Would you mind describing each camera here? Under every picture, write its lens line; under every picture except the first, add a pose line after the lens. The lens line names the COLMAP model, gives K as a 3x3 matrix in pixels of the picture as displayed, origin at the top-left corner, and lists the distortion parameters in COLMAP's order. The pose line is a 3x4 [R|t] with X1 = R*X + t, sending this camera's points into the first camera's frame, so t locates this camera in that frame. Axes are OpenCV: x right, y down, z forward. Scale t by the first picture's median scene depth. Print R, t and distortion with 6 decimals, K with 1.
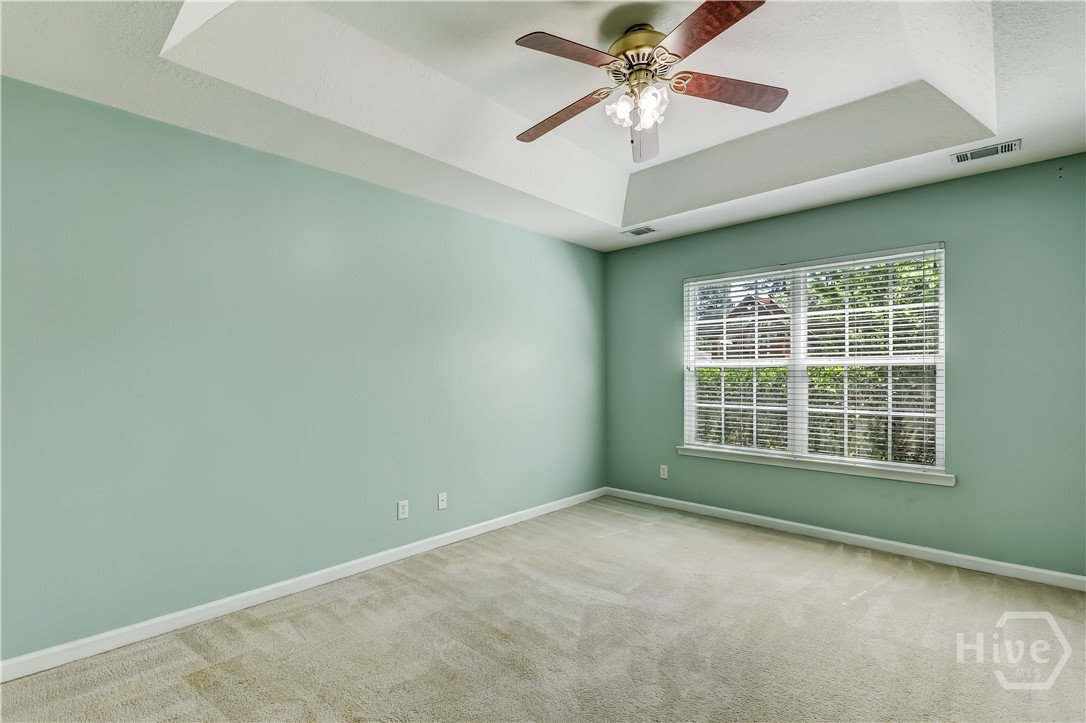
lens RADIAL K [[508.3, 0, 543.8], [0, 508.3, 368.7], [0, 0, 1]] dist [0.043339, -0.000225]
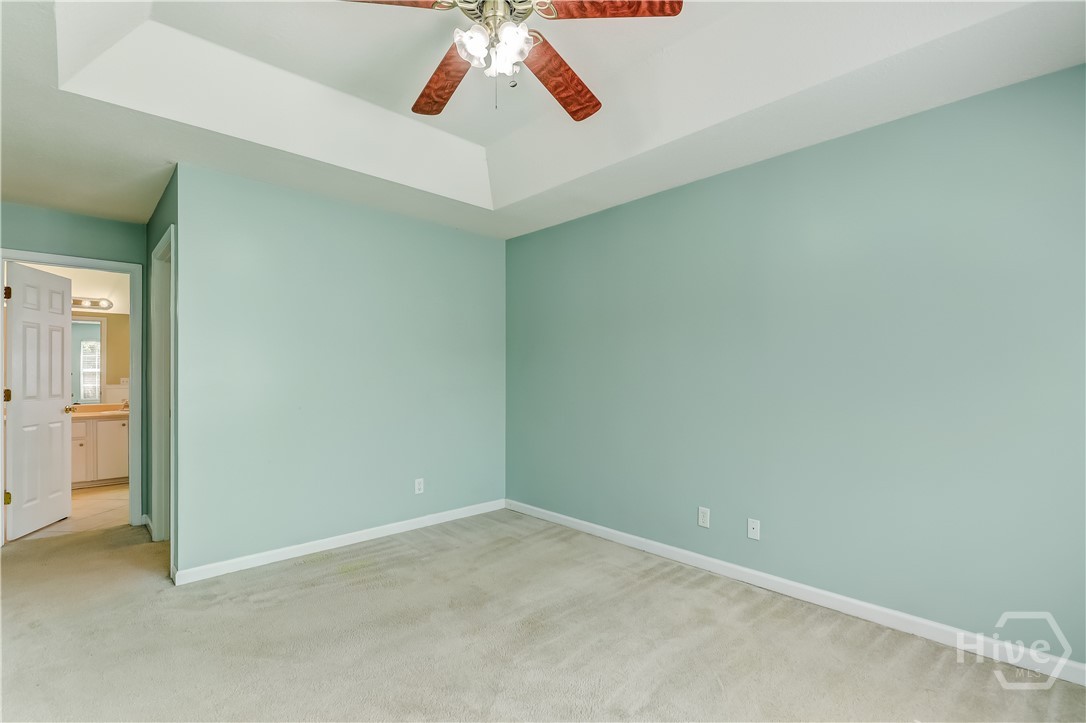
lens RADIAL K [[508.3, 0, 543.8], [0, 508.3, 368.7], [0, 0, 1]] dist [0.043339, -0.000225]
pose [[-0.053001, -0.002399, -0.998592, 0.731745], [0.007615, 0.999967, -0.002806, 0.003532], [0.998565, -0.007753, -0.052981, 0.816350]]
